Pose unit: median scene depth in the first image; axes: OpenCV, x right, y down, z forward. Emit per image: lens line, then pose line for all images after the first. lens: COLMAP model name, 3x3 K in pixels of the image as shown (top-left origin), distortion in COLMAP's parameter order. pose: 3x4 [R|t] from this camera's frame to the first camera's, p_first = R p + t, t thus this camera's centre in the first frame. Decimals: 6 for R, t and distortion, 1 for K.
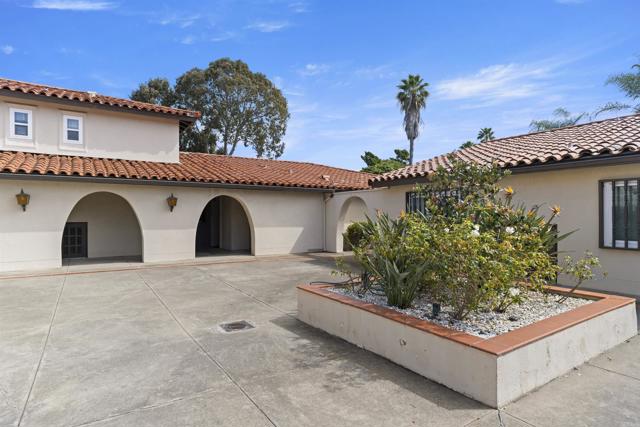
lens RADIAL K [[363.4, 0, 320.0], [0, 363.4, 213.5], [0, 0, 1]] dist [-0.053857, 0.042635]
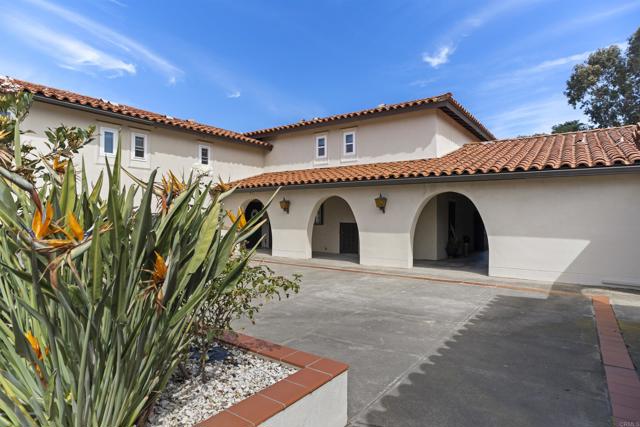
lens RADIAL K [[363.4, 0, 320.0], [0, 363.4, 213.5], [0, 0, 1]] dist [-0.053857, 0.042635]
pose [[0.359589, -0.002848, -0.933107, 0.385841], [0.004040, 0.999991, -0.001495, -0.004008], [0.933102, -0.003232, 0.359597, 0.487099]]
